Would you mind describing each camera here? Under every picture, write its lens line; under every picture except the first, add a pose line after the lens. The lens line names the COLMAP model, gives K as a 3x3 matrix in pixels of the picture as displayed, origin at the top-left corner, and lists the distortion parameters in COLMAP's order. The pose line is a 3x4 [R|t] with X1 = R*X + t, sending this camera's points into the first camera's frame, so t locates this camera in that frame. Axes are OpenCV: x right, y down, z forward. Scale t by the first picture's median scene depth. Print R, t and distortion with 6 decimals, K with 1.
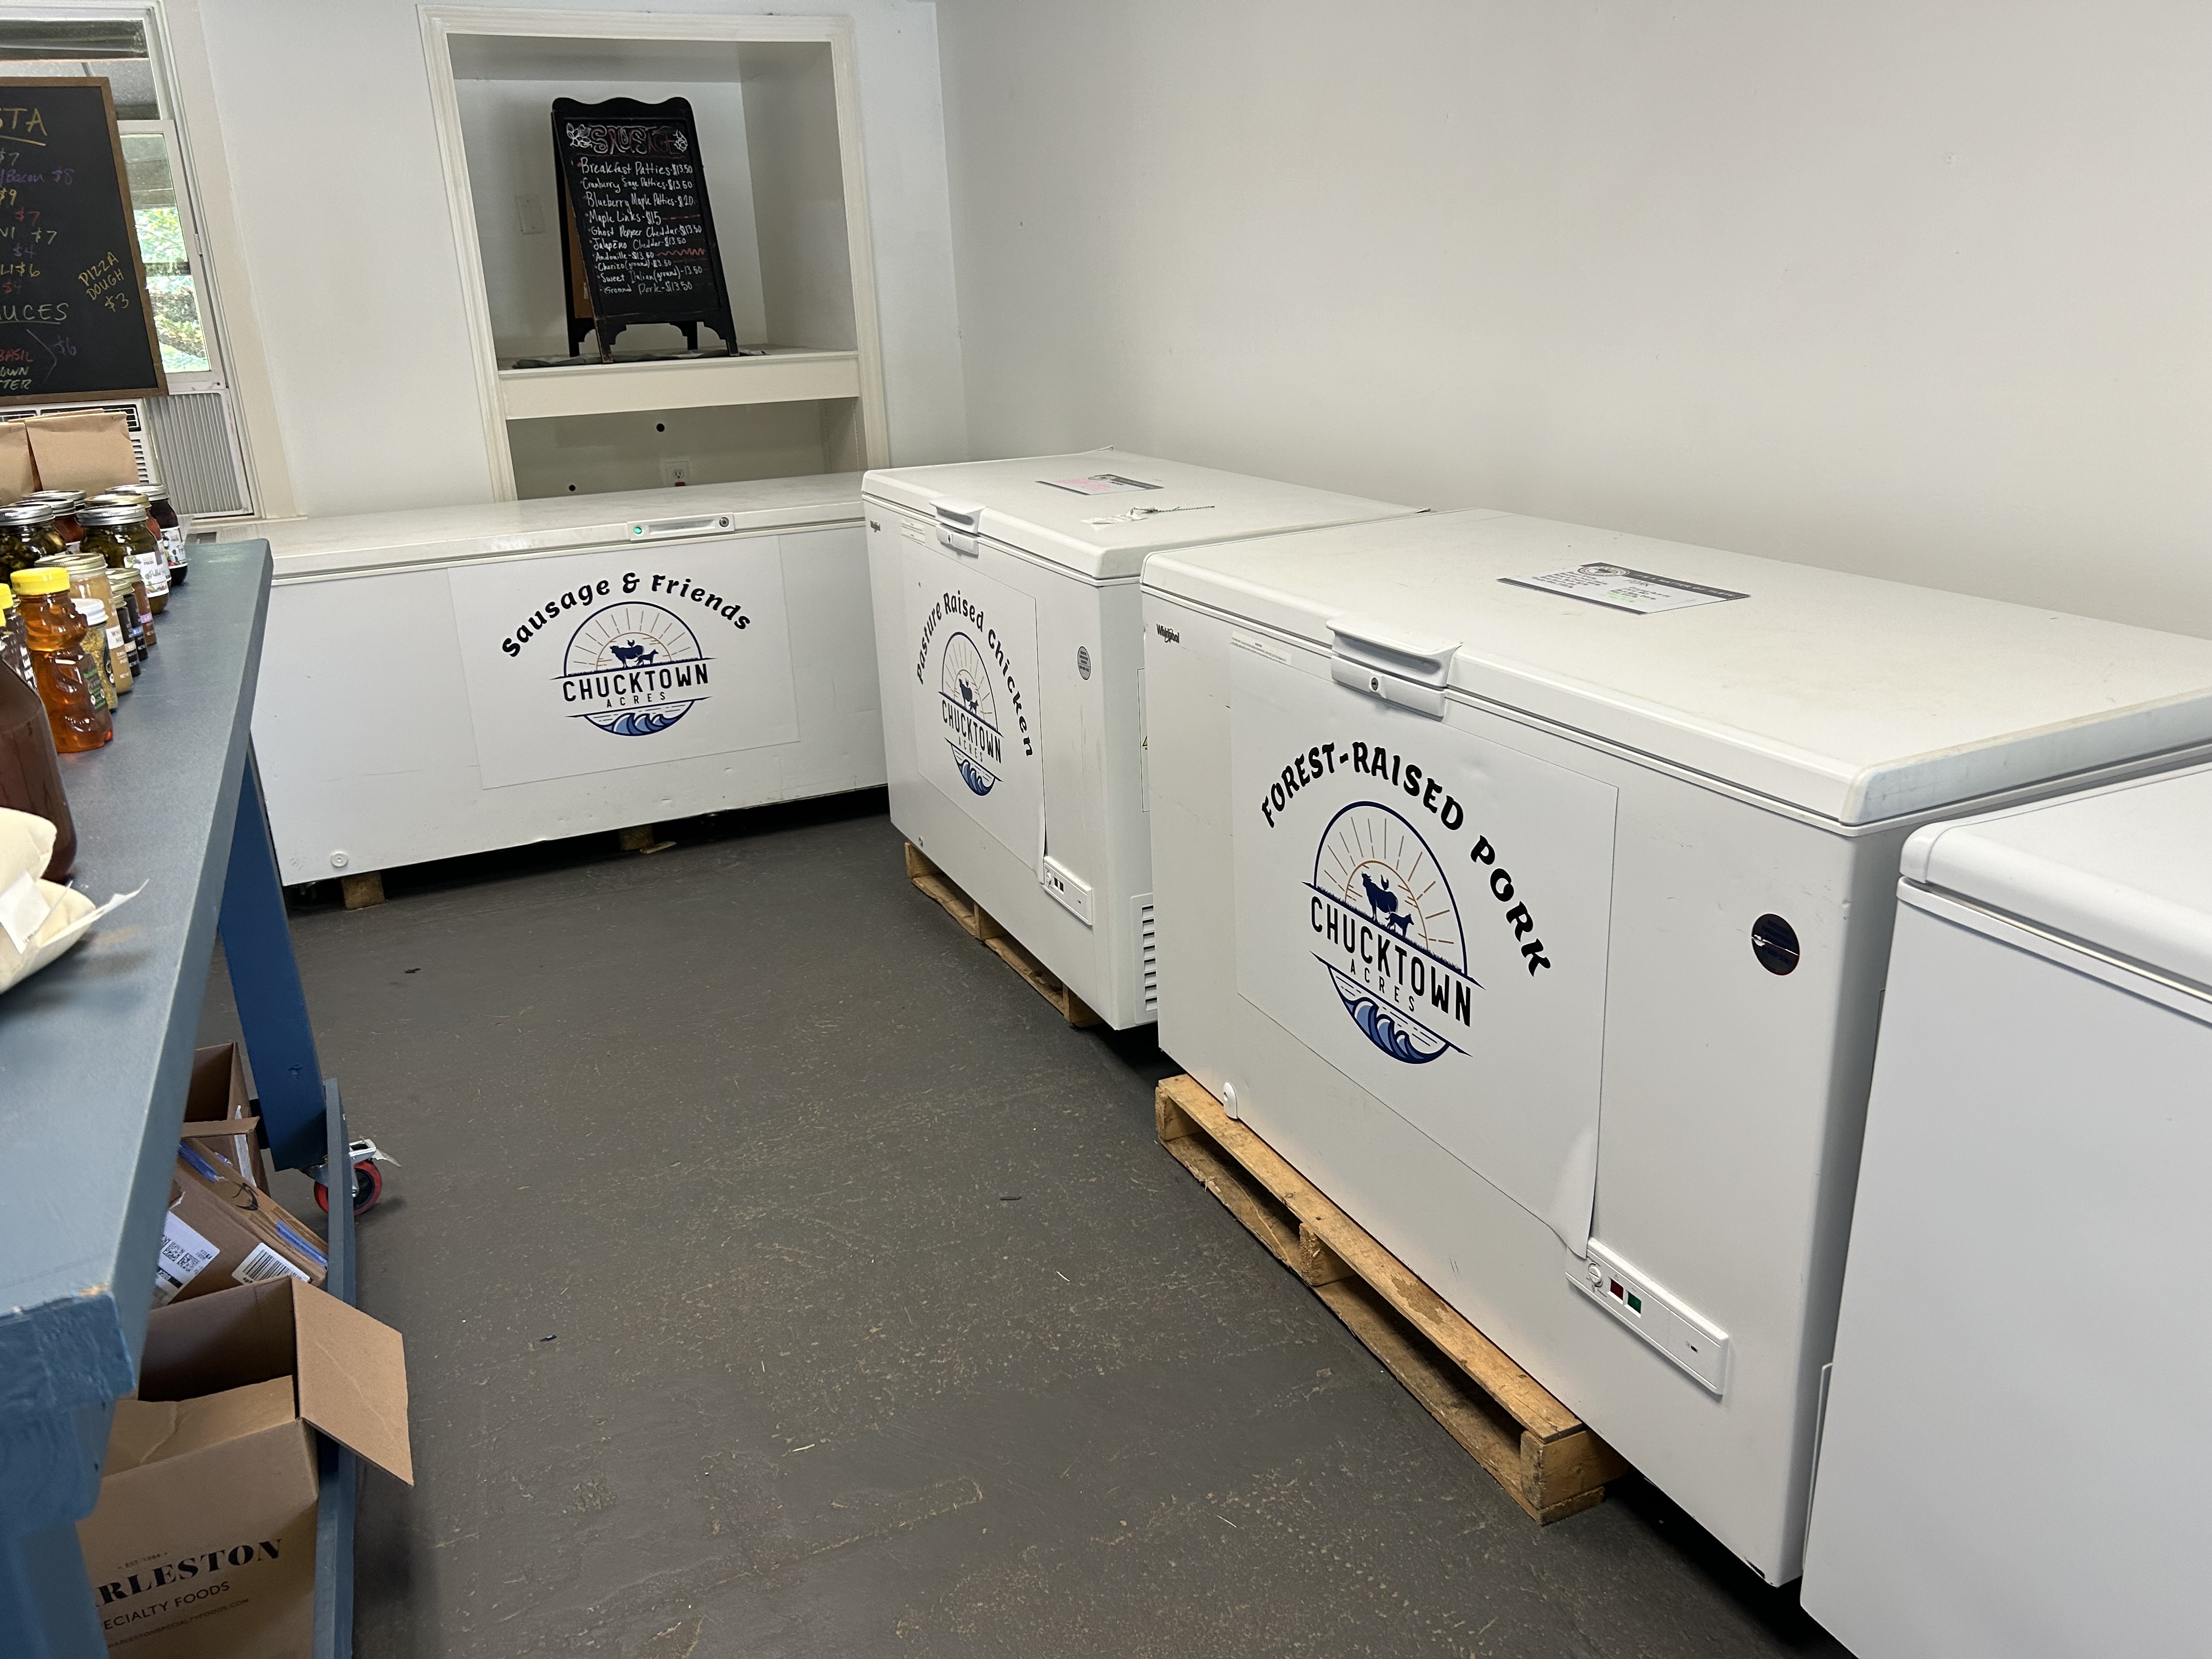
lens RADIAL K [[1615.4, 0, 1105.5], [0, 1615.4, 746.2], [0, 0, 1]] dist [0.015172, -0.056161]
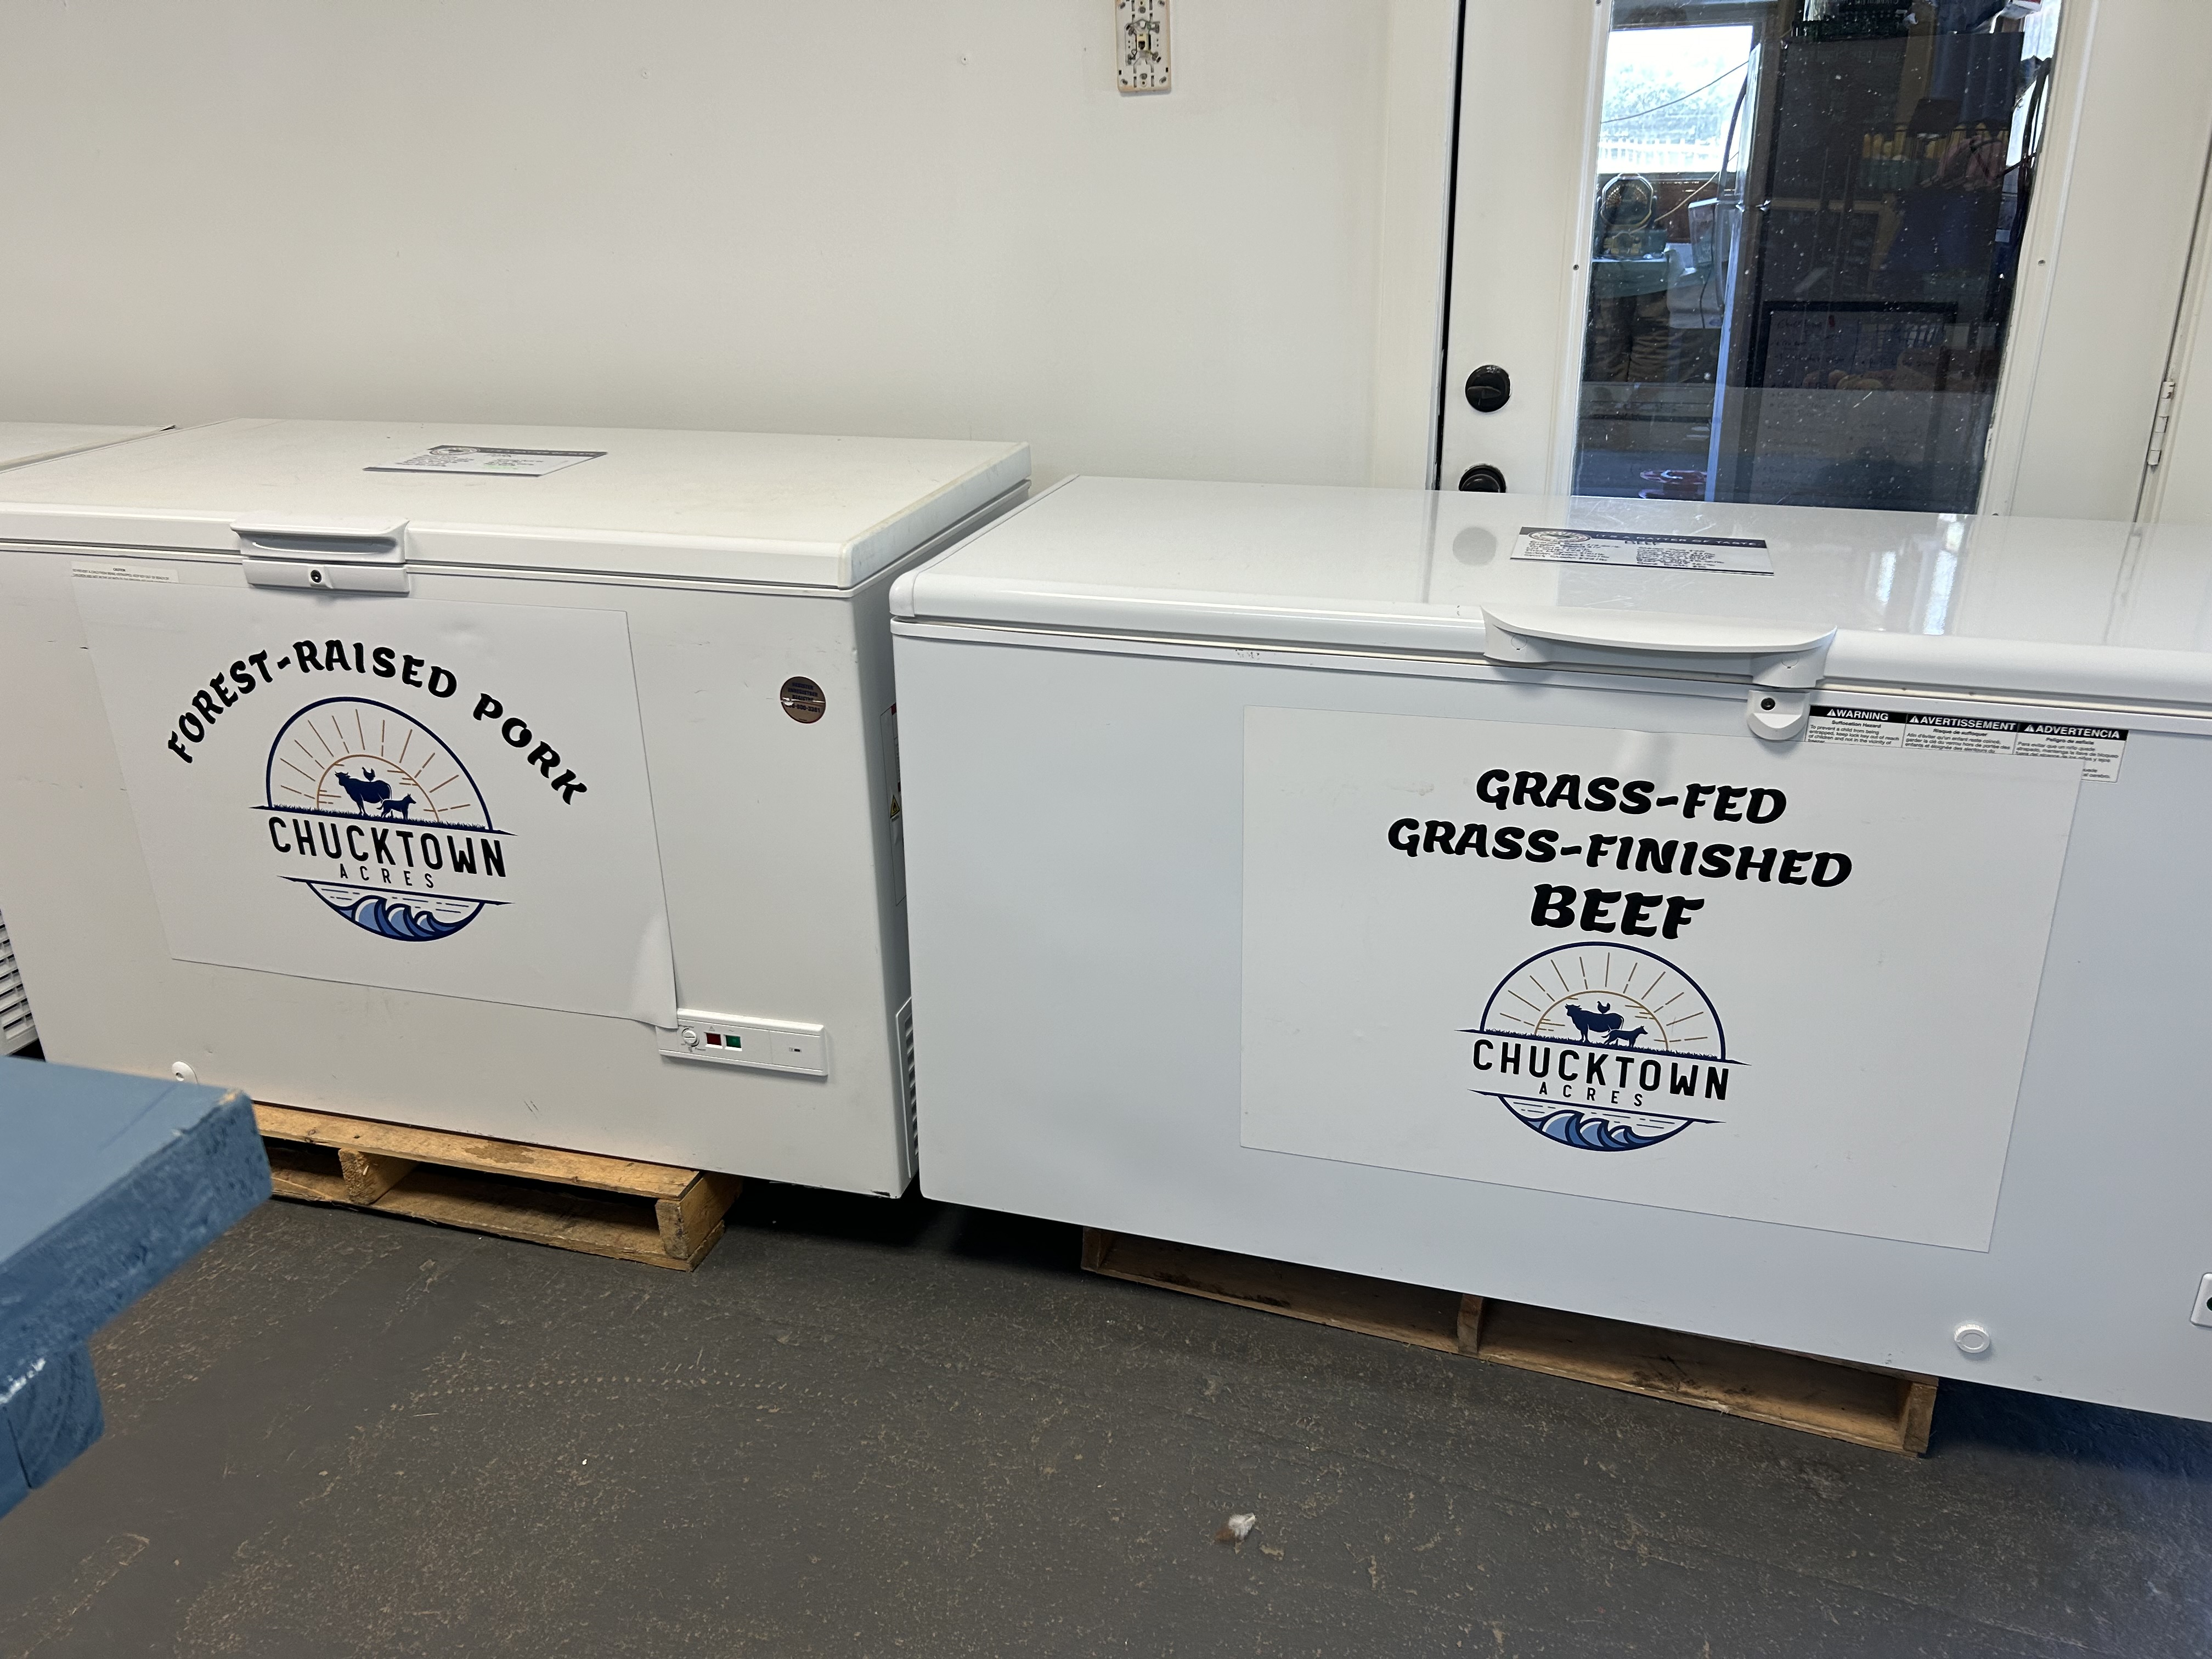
lens RADIAL K [[1615.4, 0, 1105.5], [0, 1615.4, 746.2], [0, 0, 1]] dist [0.015172, -0.056161]
pose [[0.643631, -0.229408, 0.730145, -0.263807], [0.203514, 0.970973, 0.125676, 0.036070], [-0.737782, 0.067705, 0.671635, -0.005162]]
